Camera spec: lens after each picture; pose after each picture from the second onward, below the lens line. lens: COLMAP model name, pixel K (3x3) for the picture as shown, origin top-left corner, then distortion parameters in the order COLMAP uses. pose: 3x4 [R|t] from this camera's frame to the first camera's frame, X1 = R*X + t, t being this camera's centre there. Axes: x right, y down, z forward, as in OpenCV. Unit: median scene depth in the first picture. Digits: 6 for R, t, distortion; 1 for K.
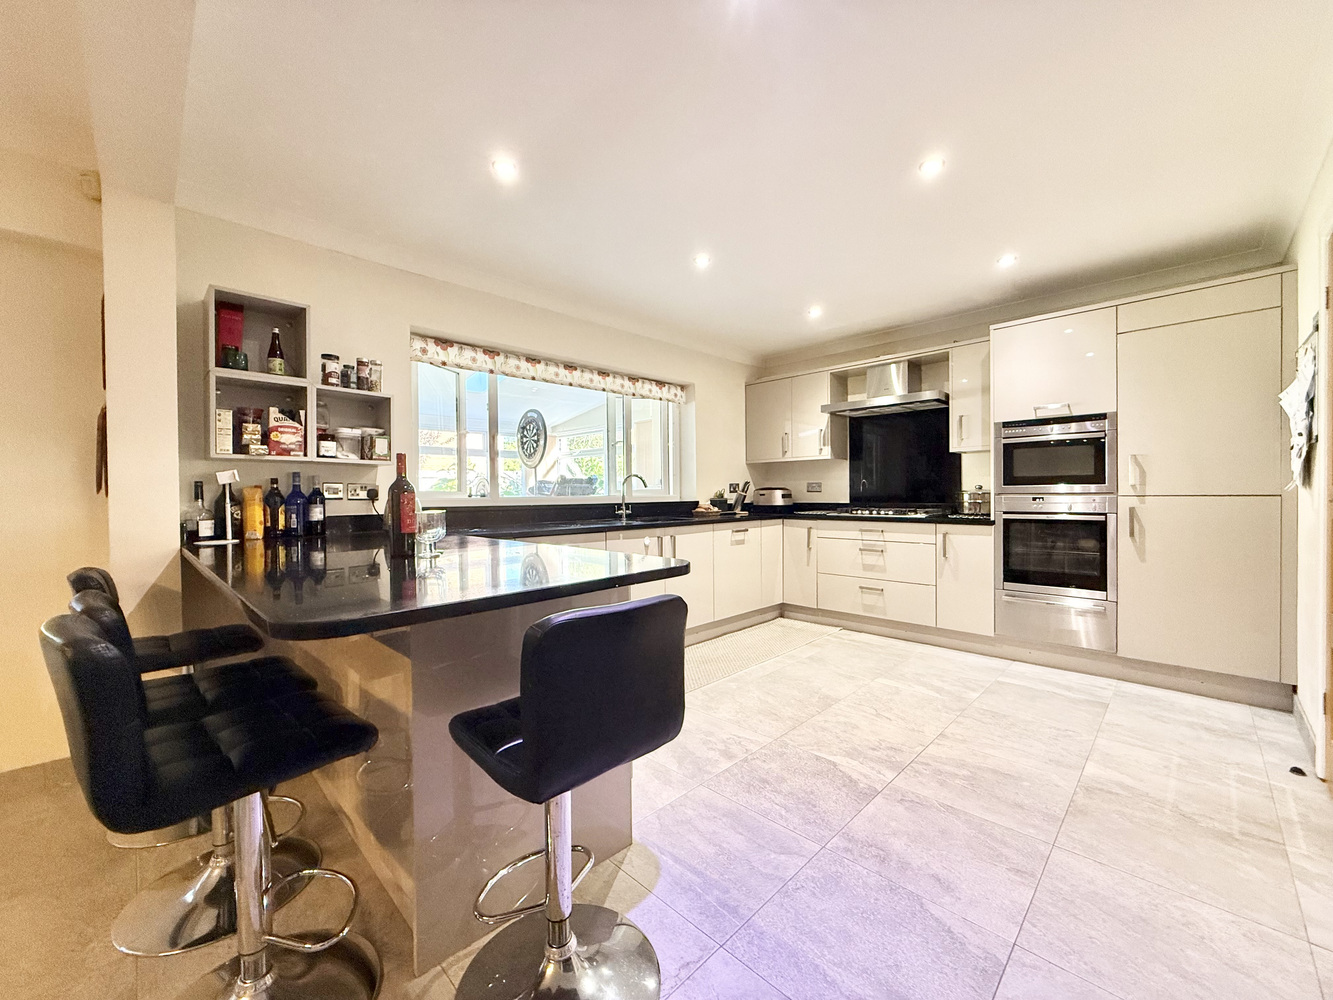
lens RADIAL K [[529.7, 0, 661.8], [0, 529.7, 498.7], [0, 0, 1]] dist [-0.000723, -0.000104]
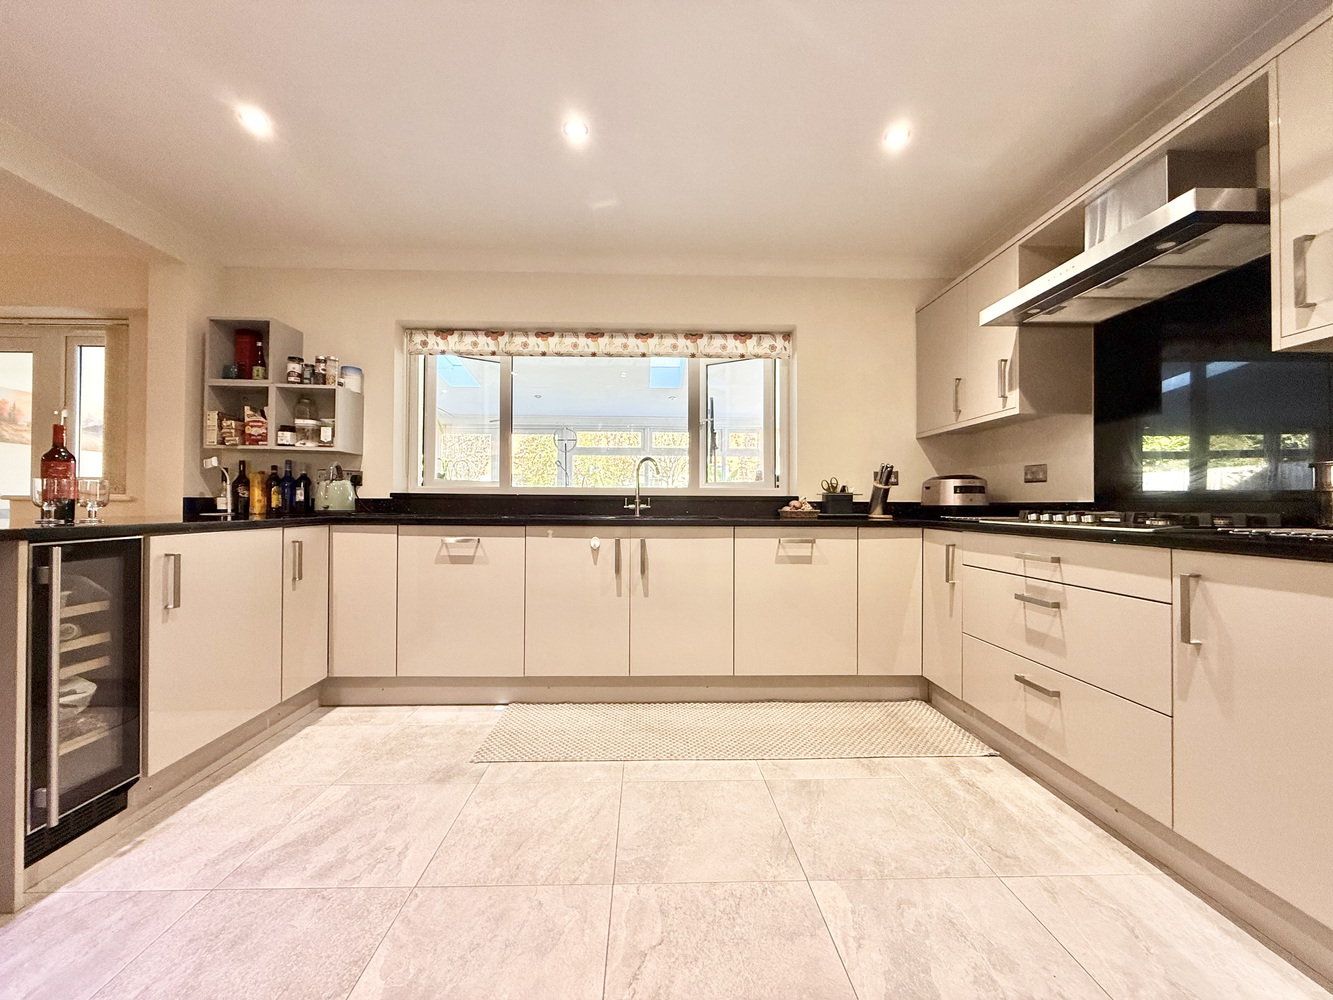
lens RADIAL K [[529.7, 0, 661.8], [0, 529.7, 498.7], [0, 0, 1]] dist [-0.000723, -0.000104]
pose [[0.728671, 0.005977, -0.684838, 0.548954], [-0.019974, 0.999722, -0.012528, 0.025903], [0.684573, 0.022808, 0.728588, 0.520754]]
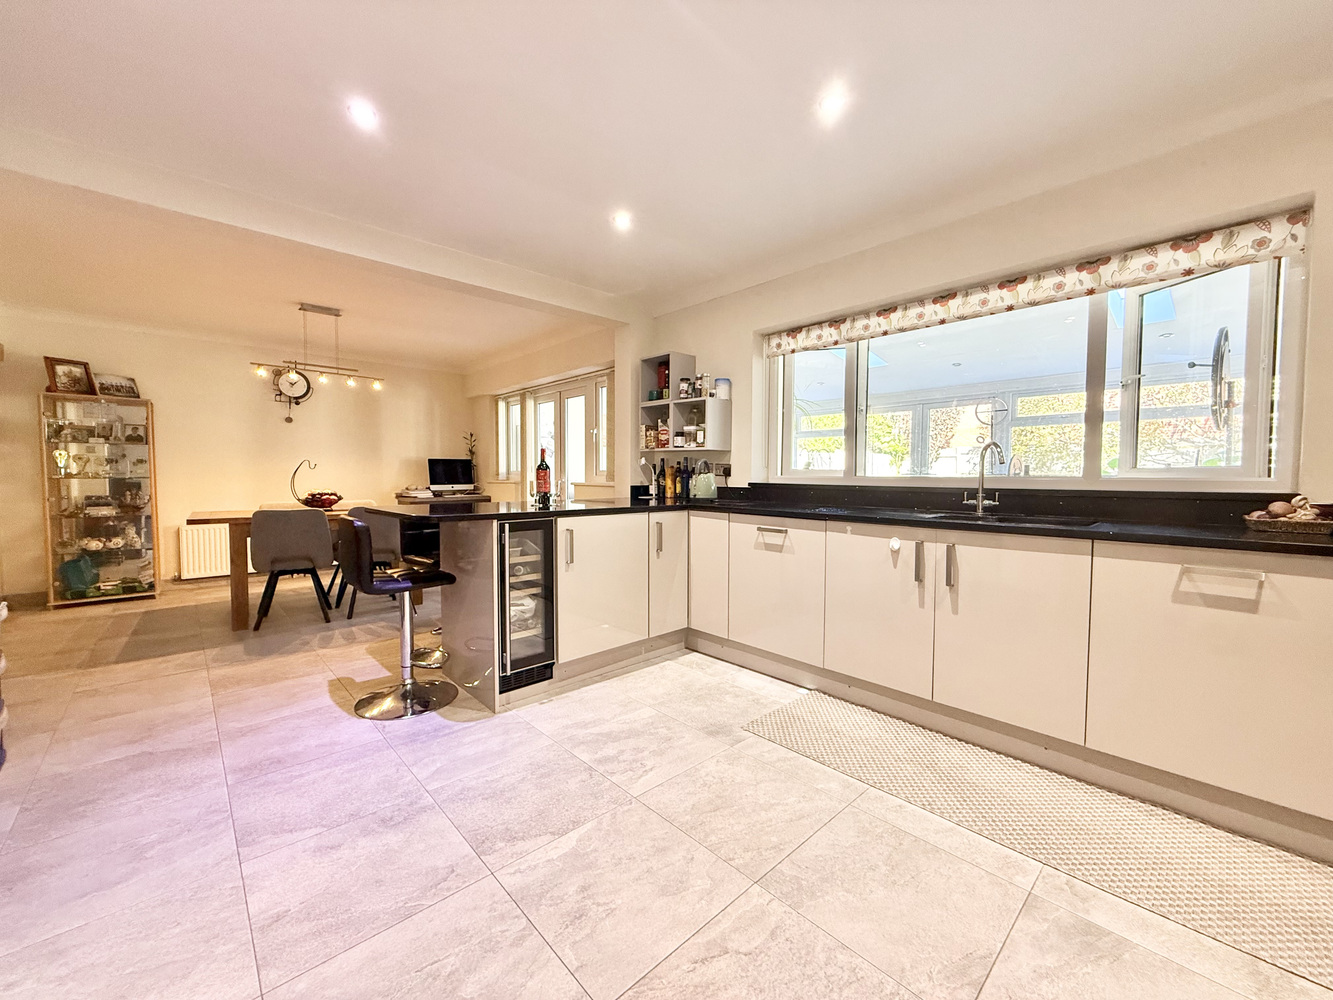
lens RADIAL K [[529.7, 0, 661.8], [0, 529.7, 498.7], [0, 0, 1]] dist [-0.000723, -0.000104]
pose [[-0.039217, 0.053993, -0.997771, 0.649974], [-0.014900, 0.998396, 0.054612, -0.009024], [0.999120, 0.017008, -0.038350, 0.729536]]
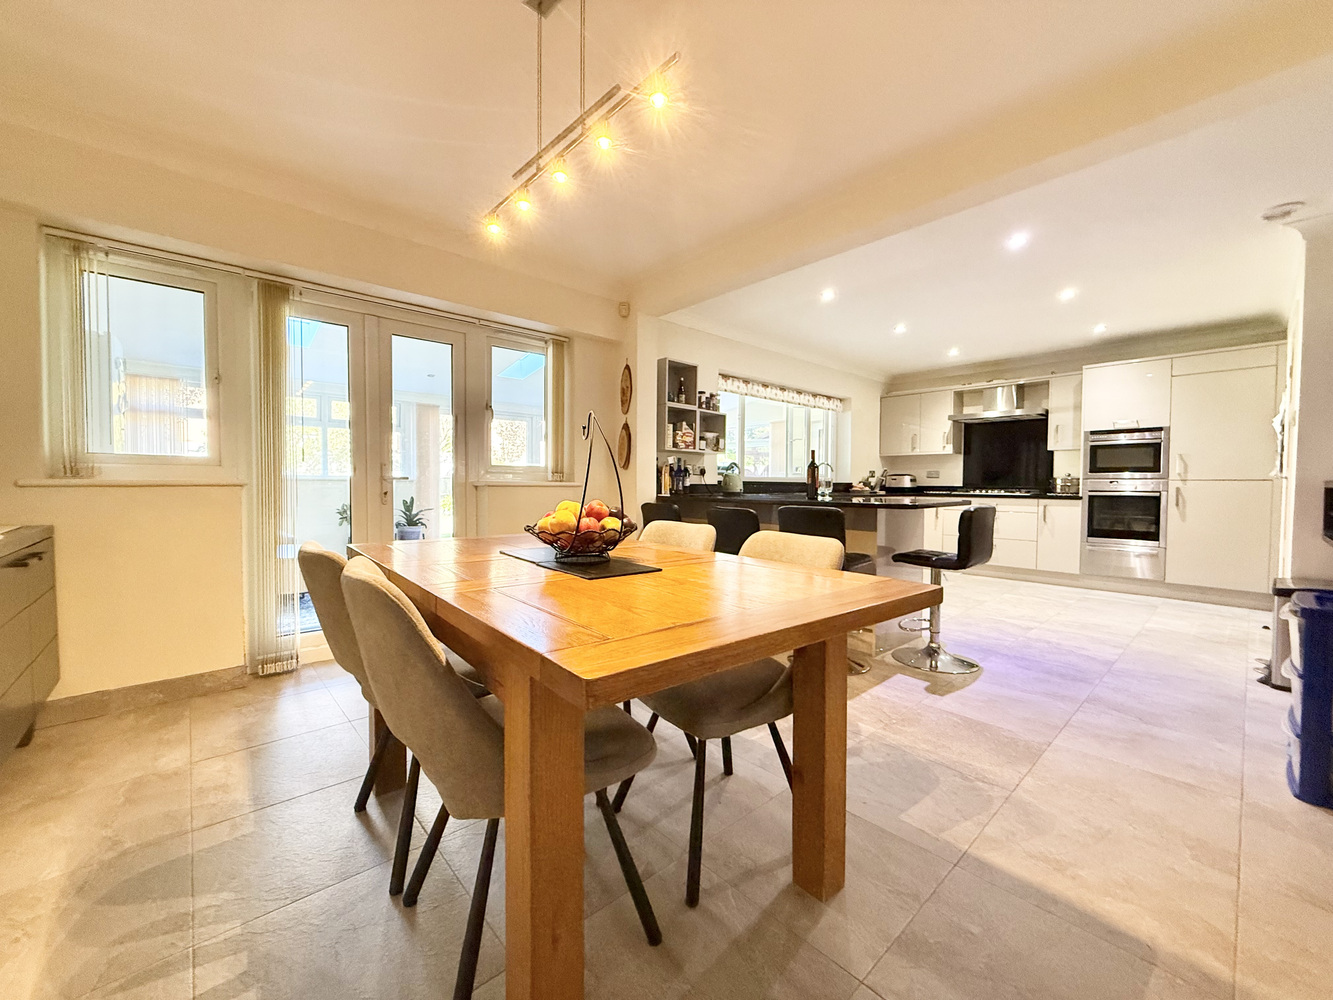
lens RADIAL K [[529.7, 0, 661.8], [0, 529.7, 498.7], [0, 0, 1]] dist [-0.000723, -0.000104]
pose [[0.998537, 0.017149, -0.051286, -0.483098], [-0.016256, 0.999710, 0.017786, 0.040196], [0.051576, -0.016926, 0.998526, -0.559120]]
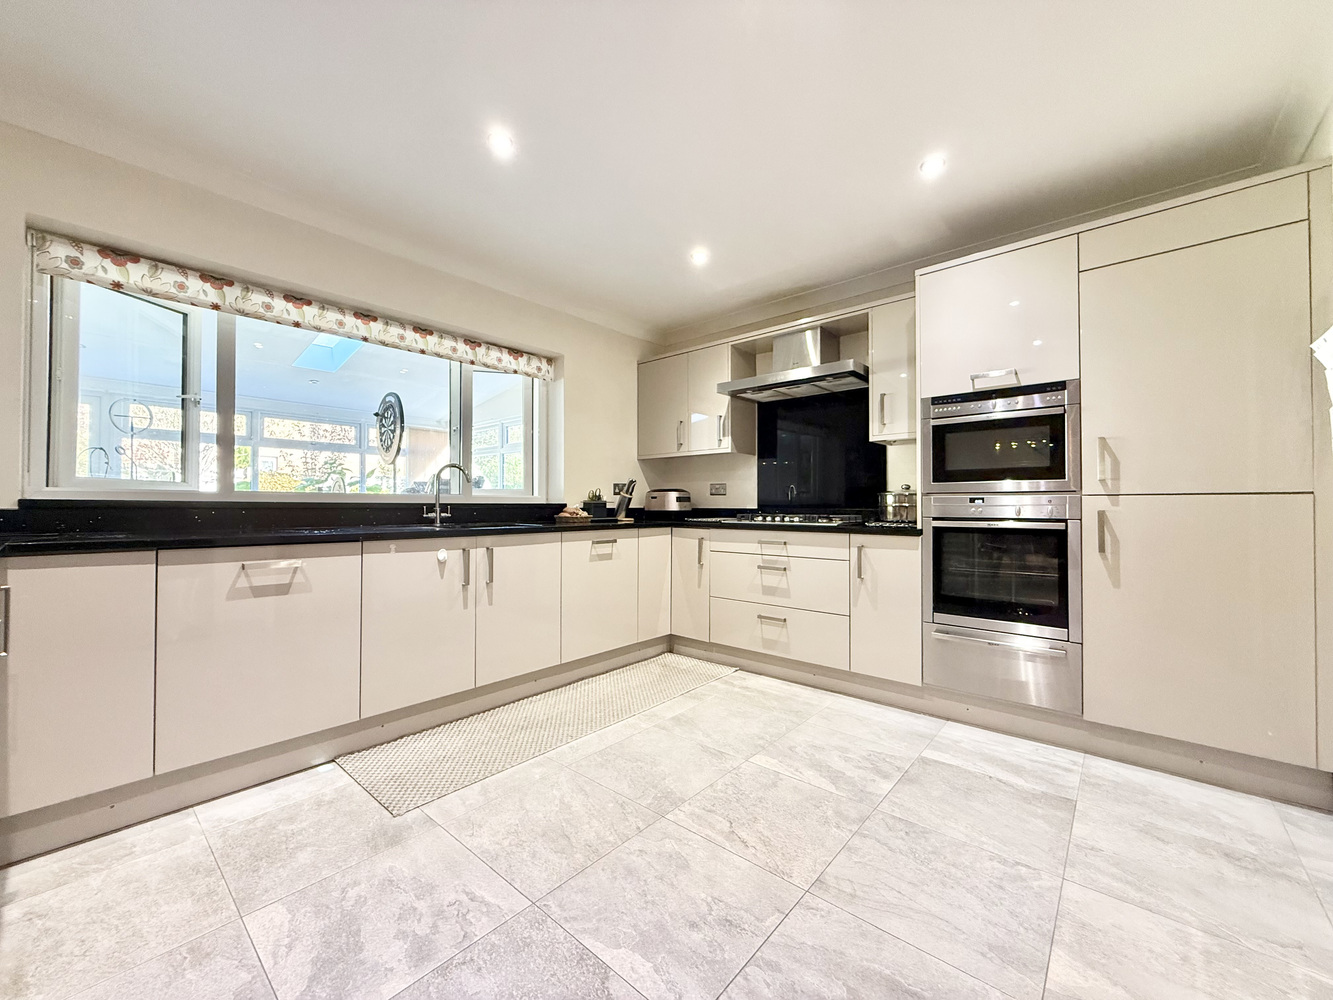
lens RADIAL K [[529.7, 0, 661.8], [0, 529.7, 498.7], [0, 0, 1]] dist [-0.000723, -0.000104]
pose [[0.997698, 0.011501, 0.066828, 0.213322], [-0.009848, 0.999639, -0.025003, 0.020342], [-0.067091, 0.024287, 0.997451, 0.280813]]
